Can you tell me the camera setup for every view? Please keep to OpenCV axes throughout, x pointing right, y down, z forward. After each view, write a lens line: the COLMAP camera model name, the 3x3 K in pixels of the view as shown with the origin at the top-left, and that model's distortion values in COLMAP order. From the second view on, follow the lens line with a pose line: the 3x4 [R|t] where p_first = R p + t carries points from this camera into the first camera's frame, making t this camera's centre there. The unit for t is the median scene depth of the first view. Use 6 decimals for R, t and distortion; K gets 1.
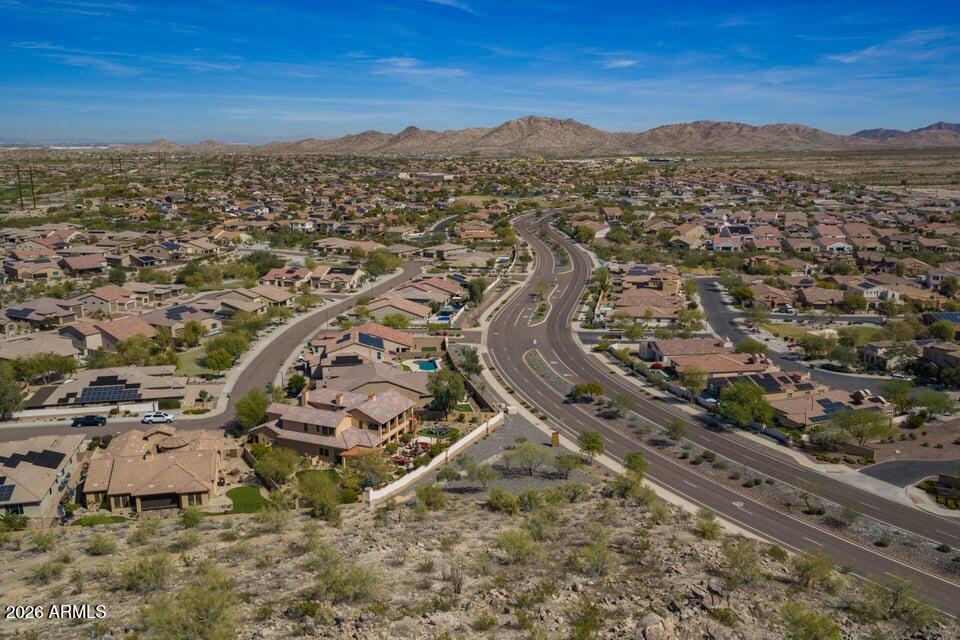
lens RADIAL K [[801.2, 0, 483.5], [0, 801.2, 318.9], [0, 0, 1]] dist [0.016327, -0.032513]
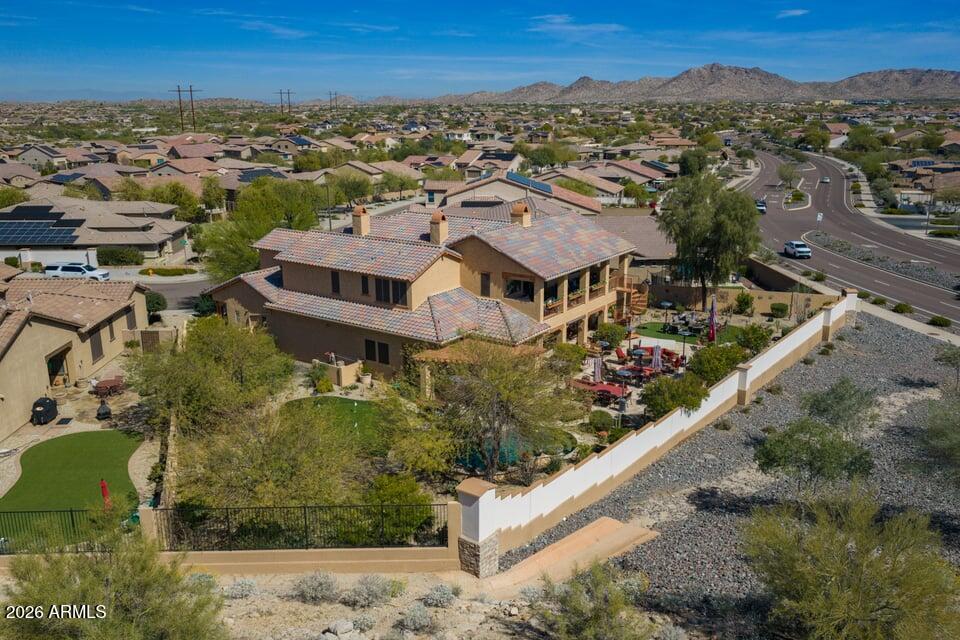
lens RADIAL K [[801.2, 0, 483.5], [0, 801.2, 318.9], [0, 0, 1]] dist [0.016327, -0.032513]
pose [[0.978698, 0.049067, -0.199354, -0.080040], [-0.038836, 0.997736, 0.054914, 0.123353], [0.201597, -0.046002, 0.978388, 0.631223]]
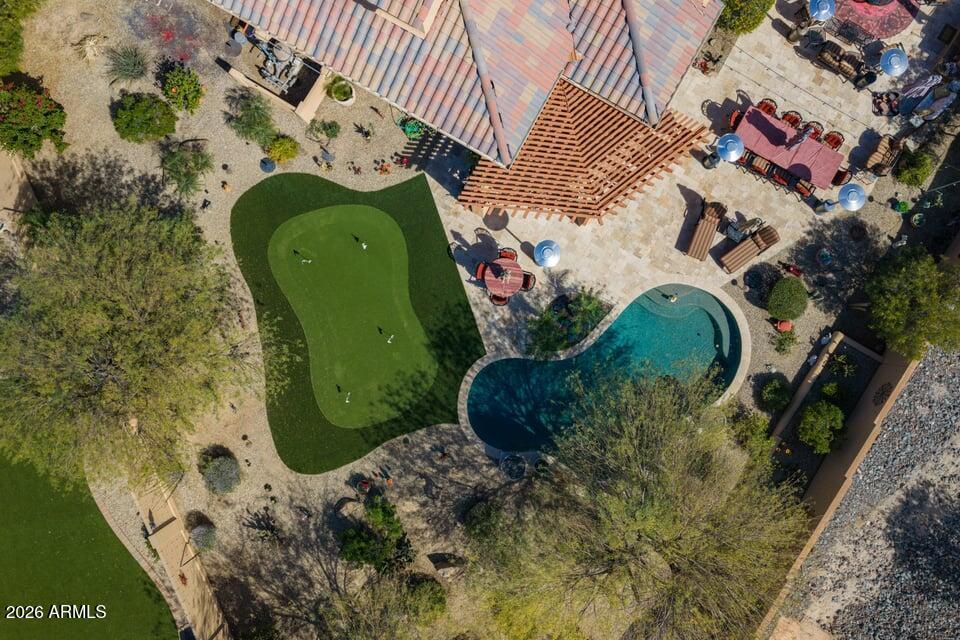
lens RADIAL K [[808.5, 0, 484.2], [0, 808.5, 319.6], [0, 0, 1]] dist [0.009698, -0.020166]
pose [[0.994061, 0.108421, -0.009358, -0.155369], [-0.013062, 0.204244, 0.978833, 0.006453], [0.108038, -0.972897, 0.204447, 0.863073]]
